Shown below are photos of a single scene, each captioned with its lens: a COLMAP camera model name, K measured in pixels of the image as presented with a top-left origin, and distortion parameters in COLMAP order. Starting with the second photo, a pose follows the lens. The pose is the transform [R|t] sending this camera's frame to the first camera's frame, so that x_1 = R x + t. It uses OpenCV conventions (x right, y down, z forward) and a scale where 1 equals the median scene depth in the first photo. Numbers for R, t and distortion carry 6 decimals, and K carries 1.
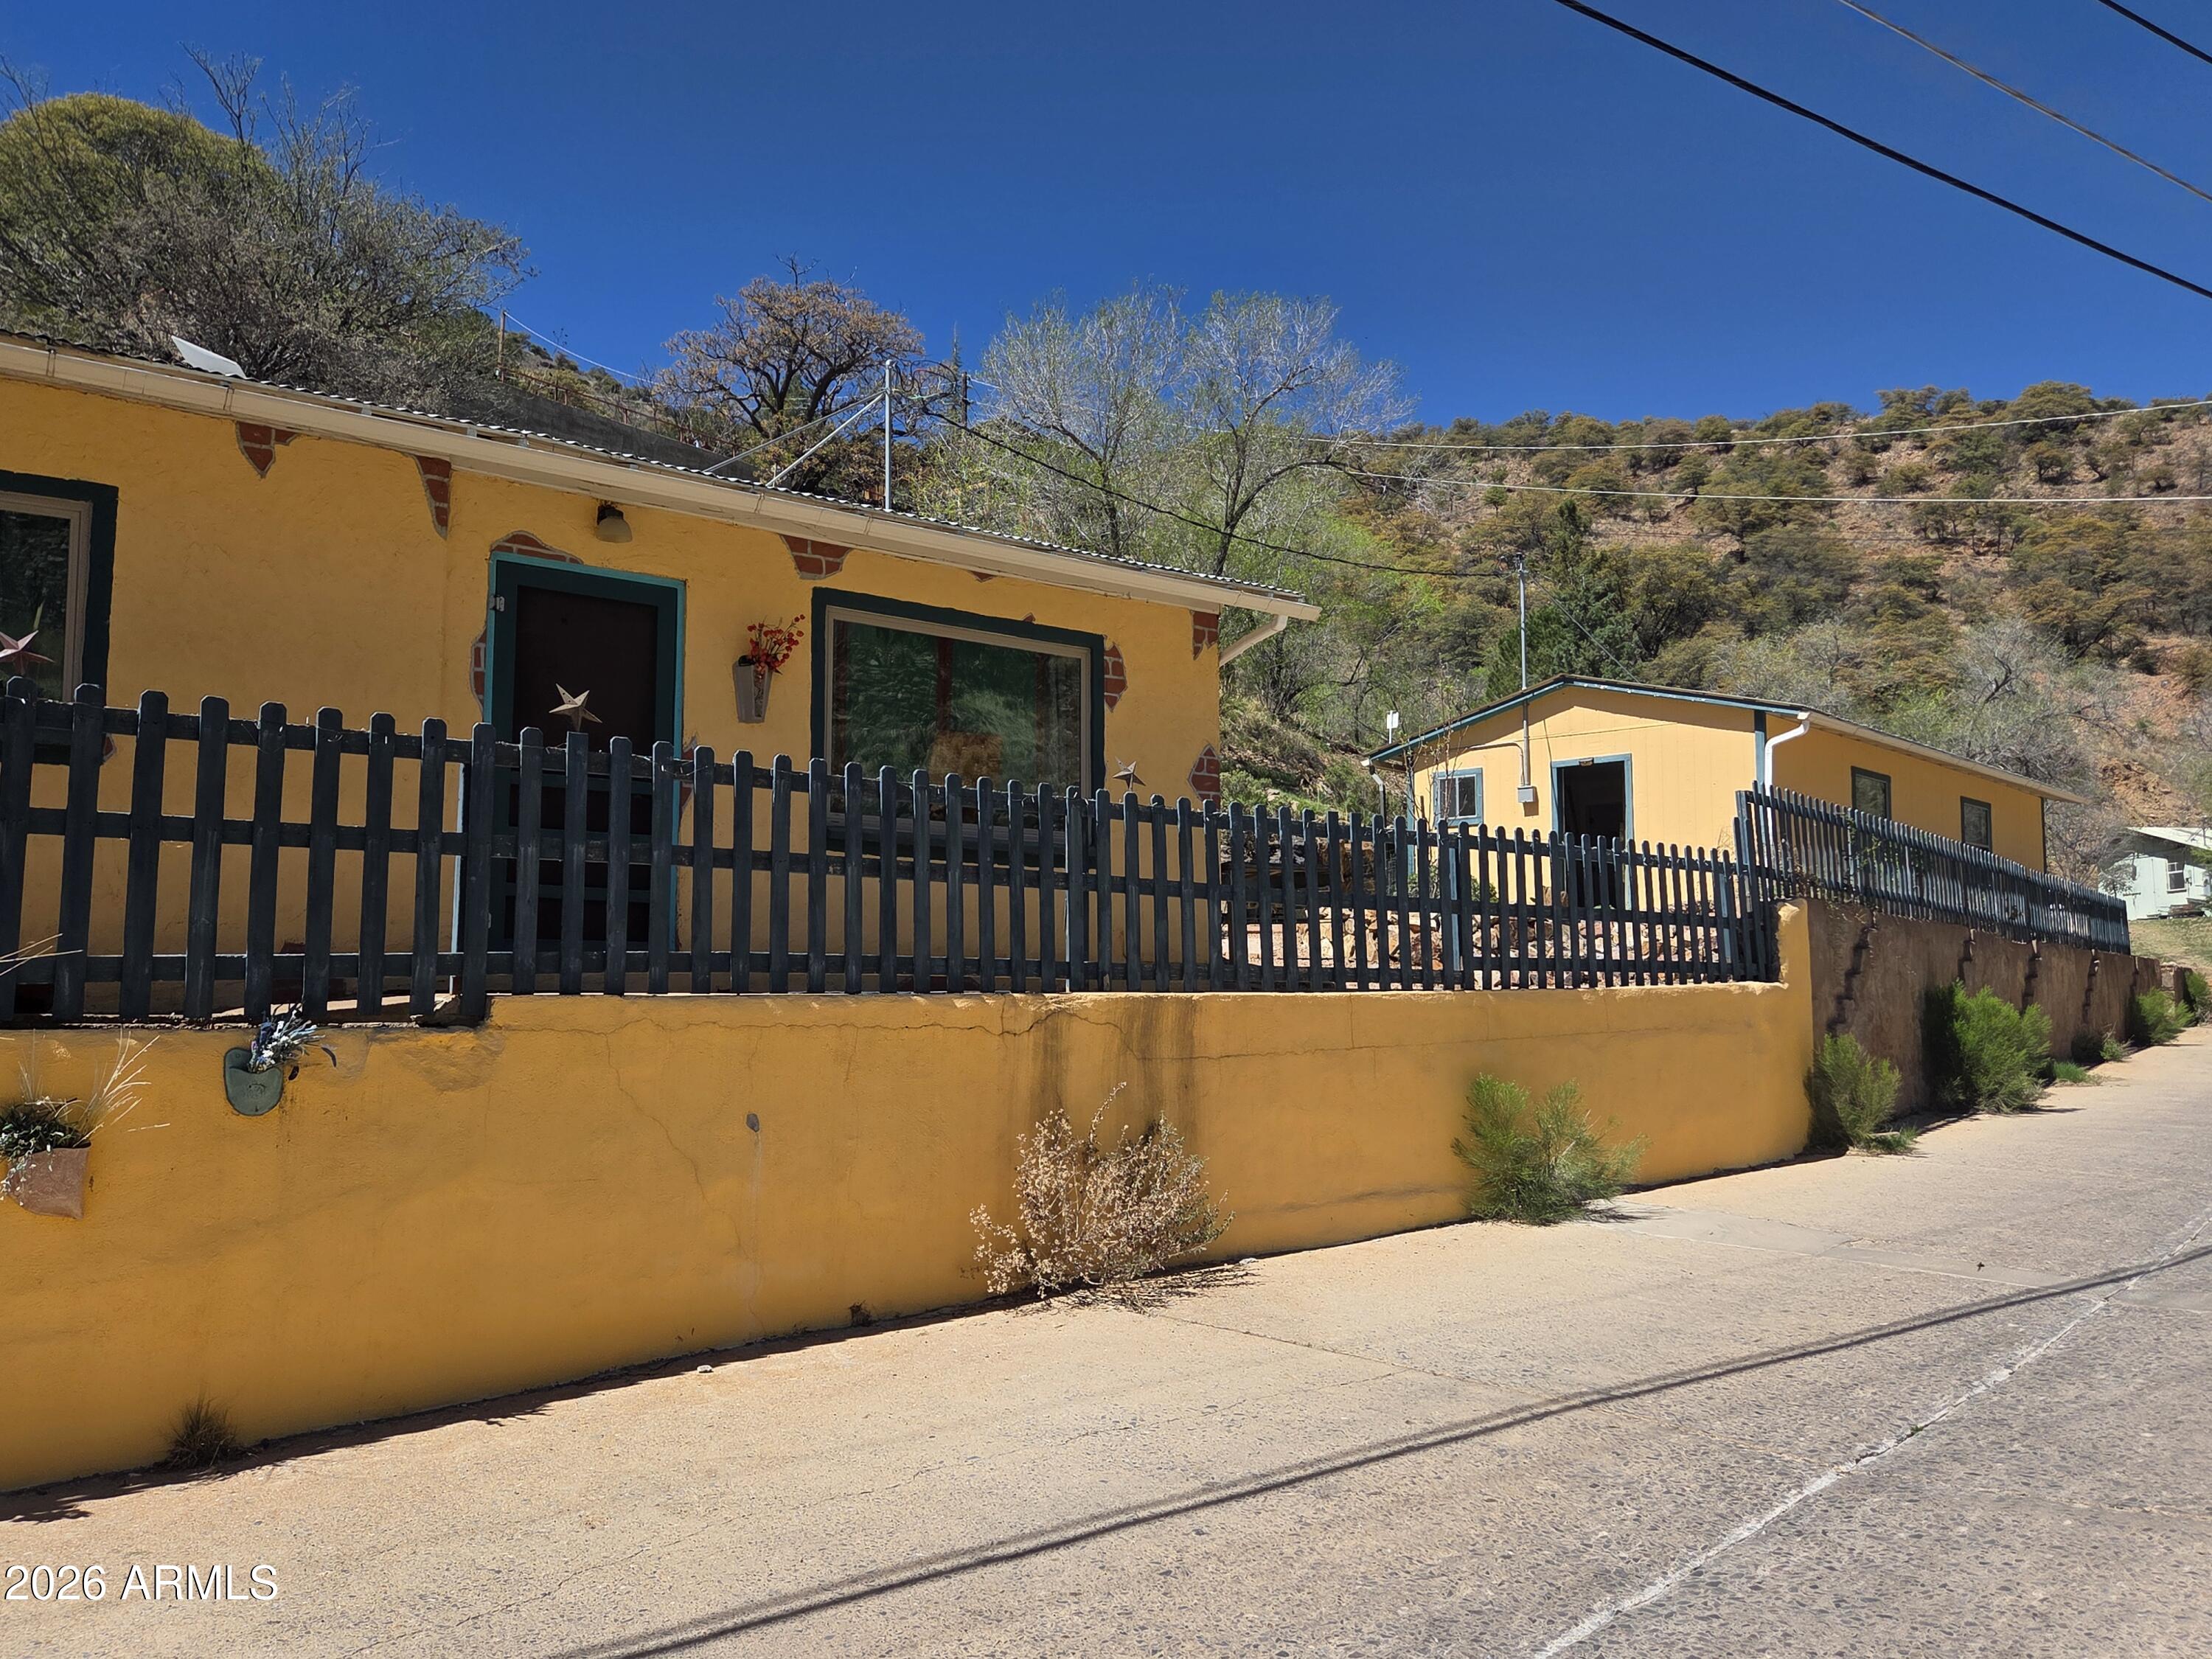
lens RADIAL K [[1681.9, 0, 1111.7], [0, 1681.9, 828.9], [0, 0, 1]] dist [0.032789, -0.008005]
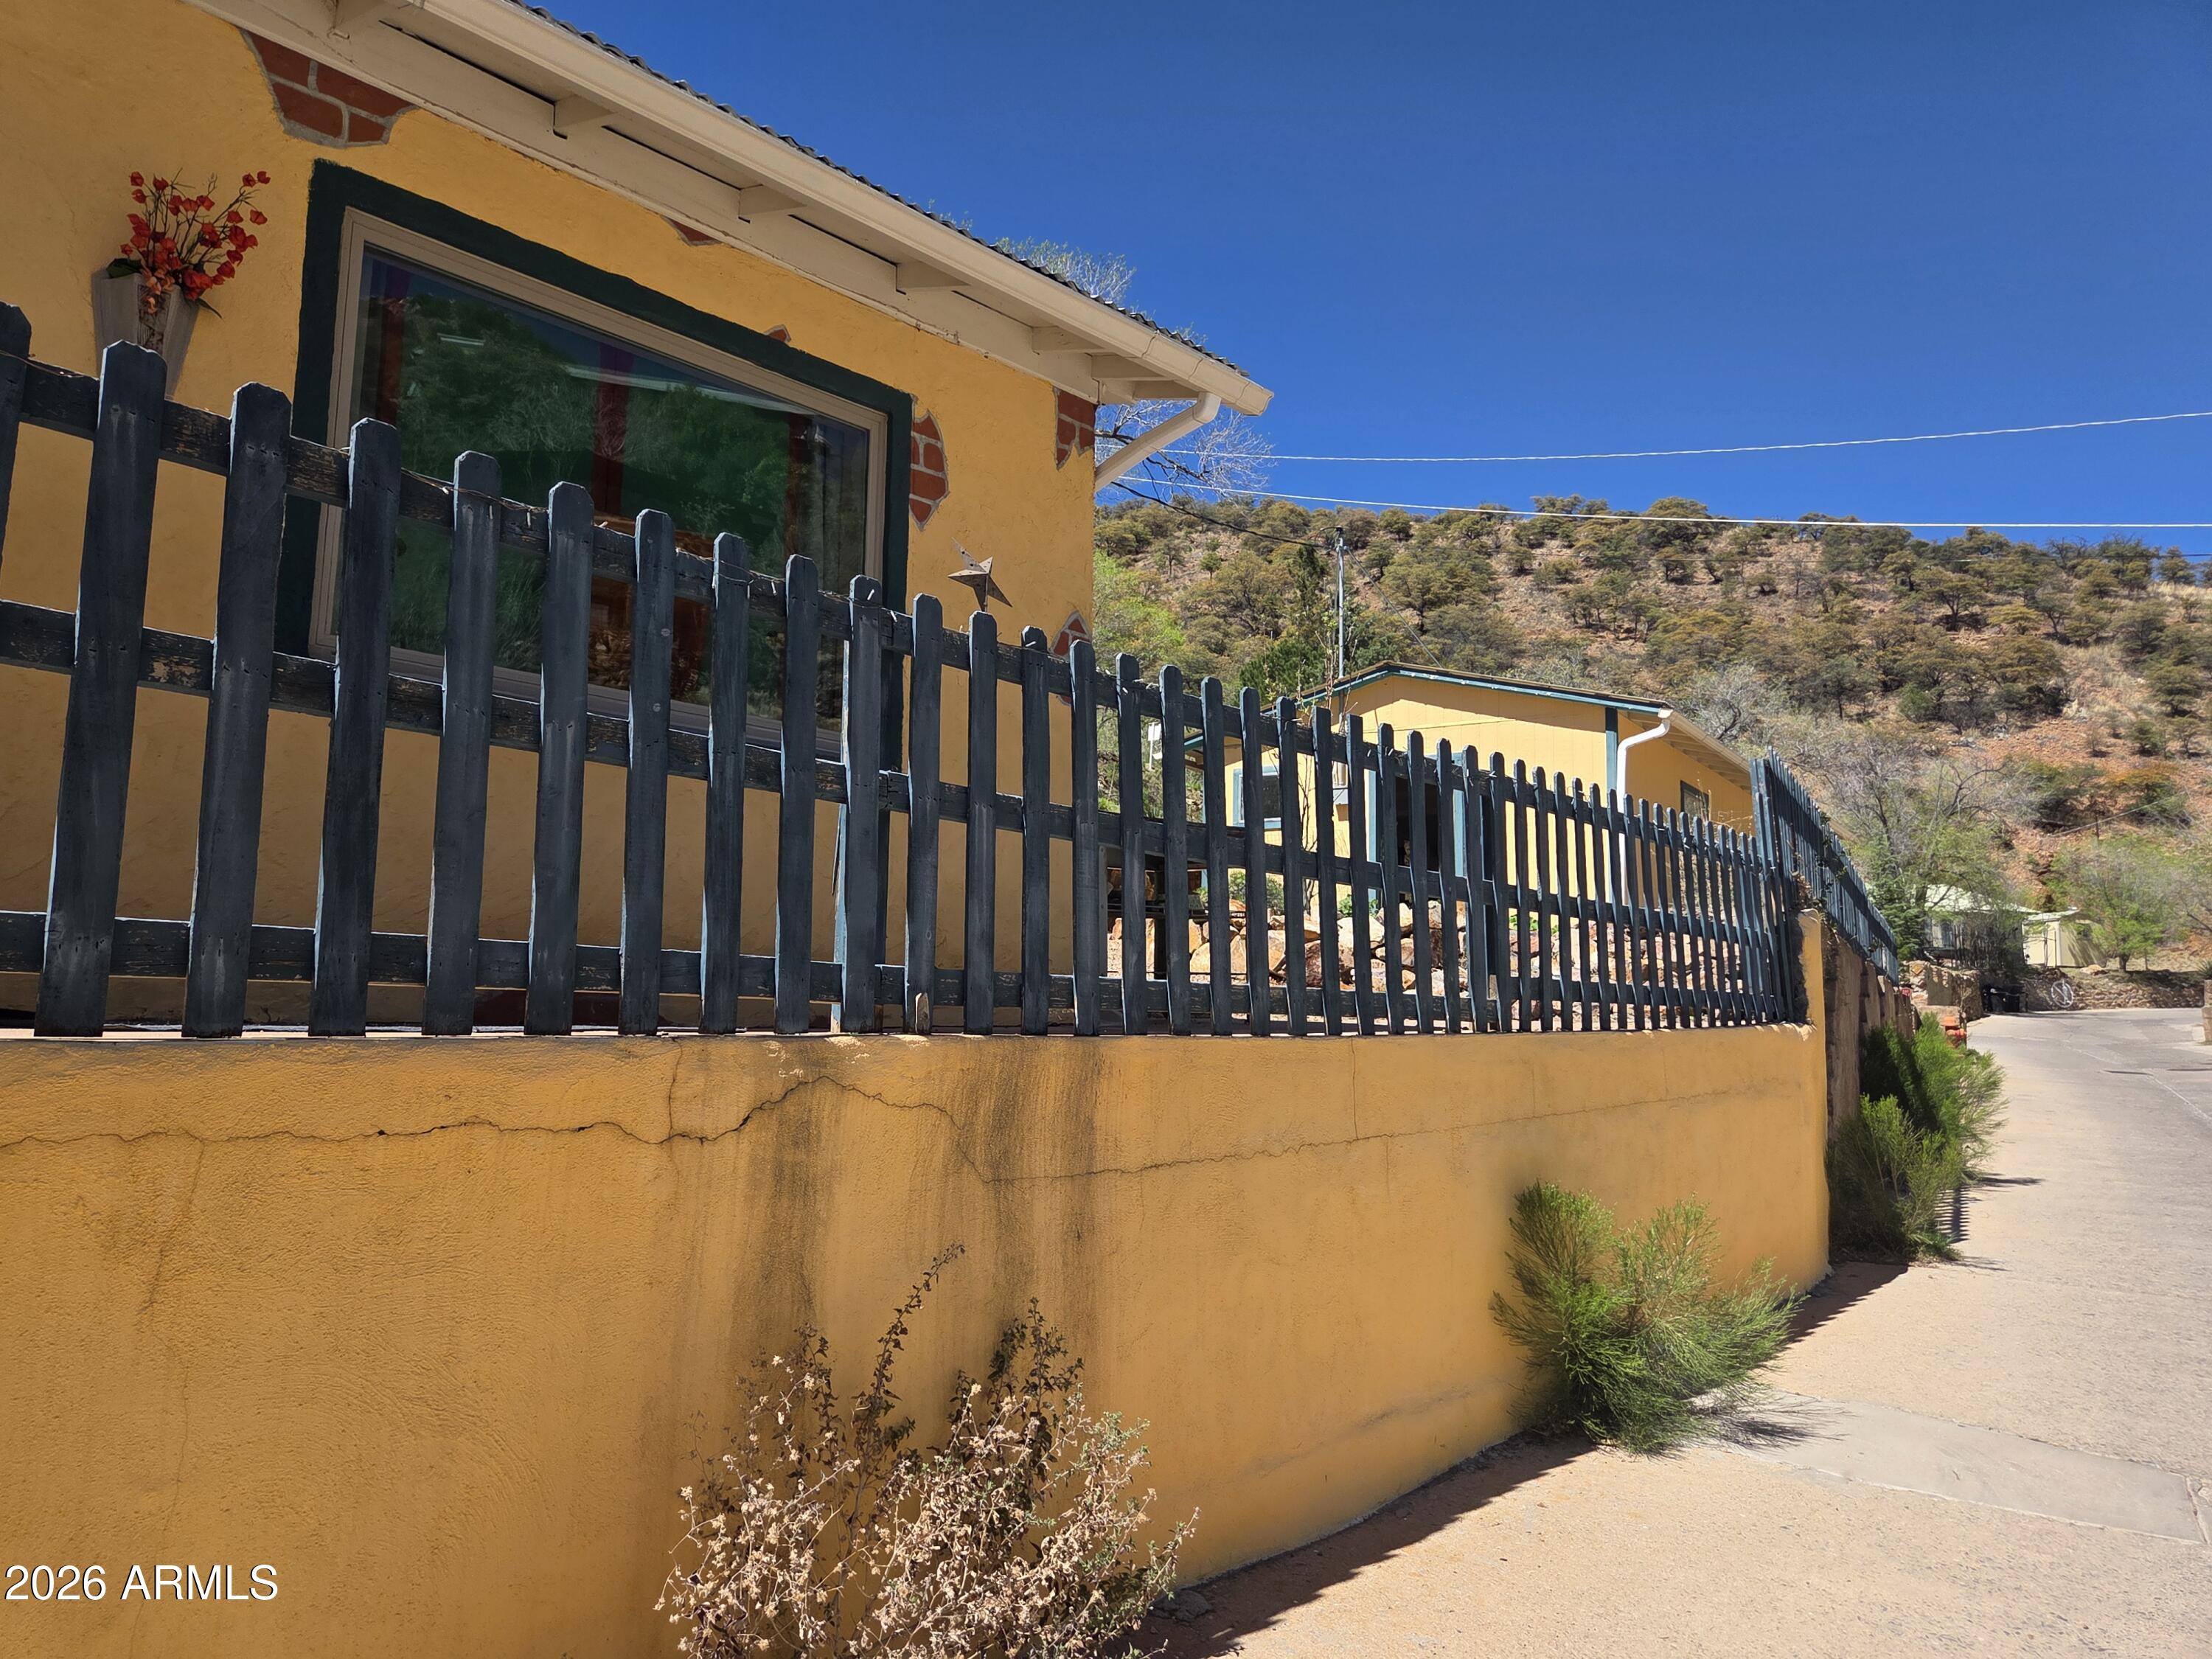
lens RADIAL K [[1496.7, 0, 1083.7], [0, 1496.7, 835.2], [0, 0, 1]] dist [0.025274, -0.008383]
pose [[0.986802, 0.040797, 0.156705, -0.020932], [-0.038357, 0.999092, -0.018568, 0.040869], [-0.157320, 0.012312, 0.987471, 0.491489]]
